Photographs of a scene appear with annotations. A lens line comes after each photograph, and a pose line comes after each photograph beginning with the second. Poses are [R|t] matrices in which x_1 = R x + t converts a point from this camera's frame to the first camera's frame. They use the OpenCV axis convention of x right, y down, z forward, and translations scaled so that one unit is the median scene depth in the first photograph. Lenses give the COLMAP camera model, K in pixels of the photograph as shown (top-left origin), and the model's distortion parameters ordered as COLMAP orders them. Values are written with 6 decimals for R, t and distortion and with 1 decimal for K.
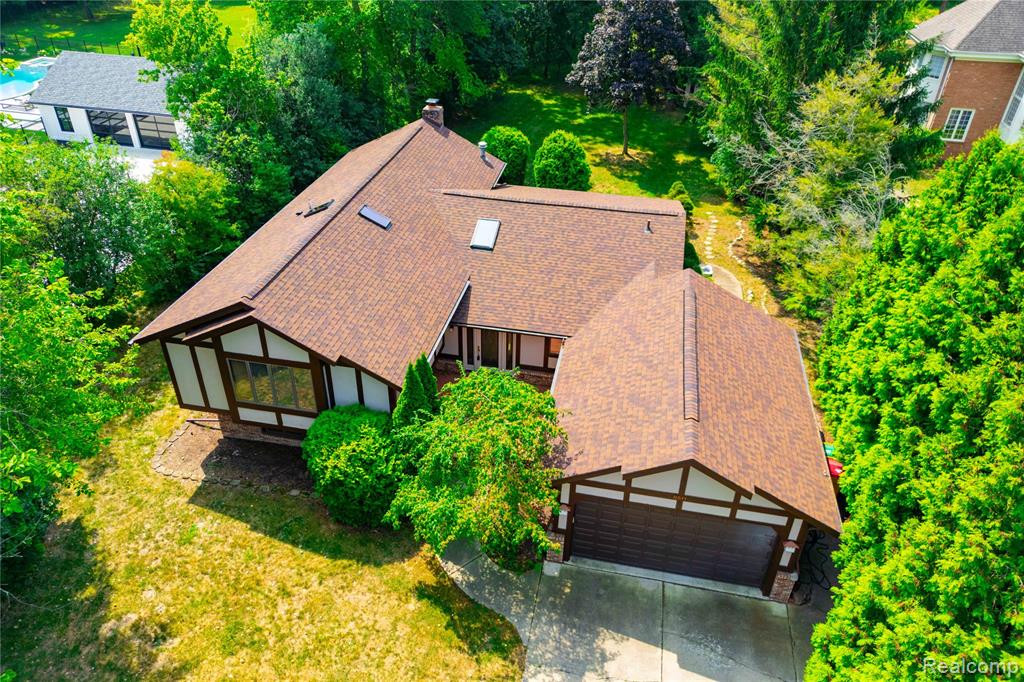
lens RADIAL K [[723.7, 0, 497.3], [0, 723.7, 346.2], [0, 0, 1]] dist [0.031251, -0.002201]
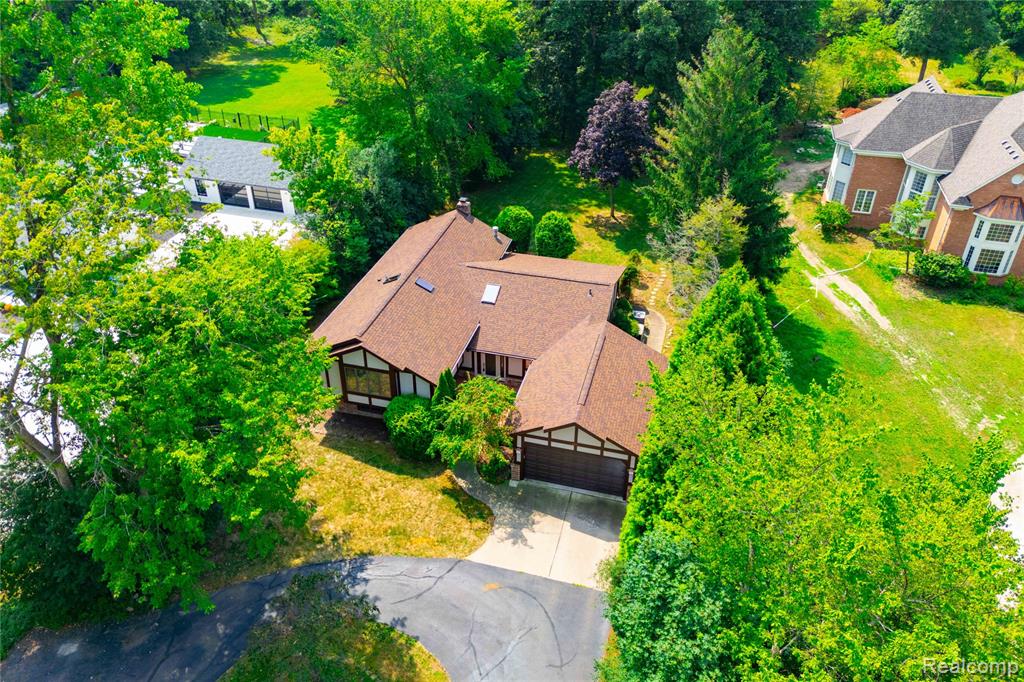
lens RADIAL K [[722.7, 0, 497.6], [0, 722.7, 342.0], [0, 0, 1]] dist [0.111628, -0.098926]
pose [[0.998225, 0.025141, -0.053985, 0.120479], [-0.026005, 0.999544, -0.015371, -0.029371], [0.053574, 0.016747, 0.998423, -0.848376]]
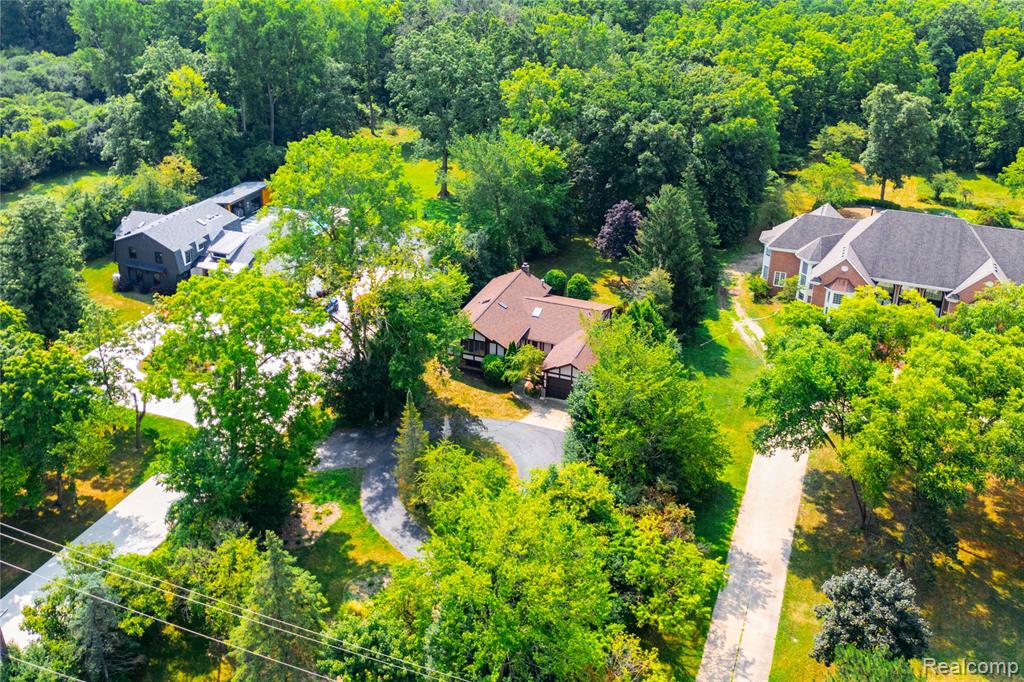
lens RADIAL K [[730.7, 0, 512.0], [0, 730.7, 341.0], [0, 0, 1]] dist [0.024943, -0.002728]
pose [[0.990602, 0.069902, -0.117568, 0.337596], [-0.083419, 0.989940, -0.114280, 0.443499], [0.108397, 0.123013, 0.986467, -2.784316]]
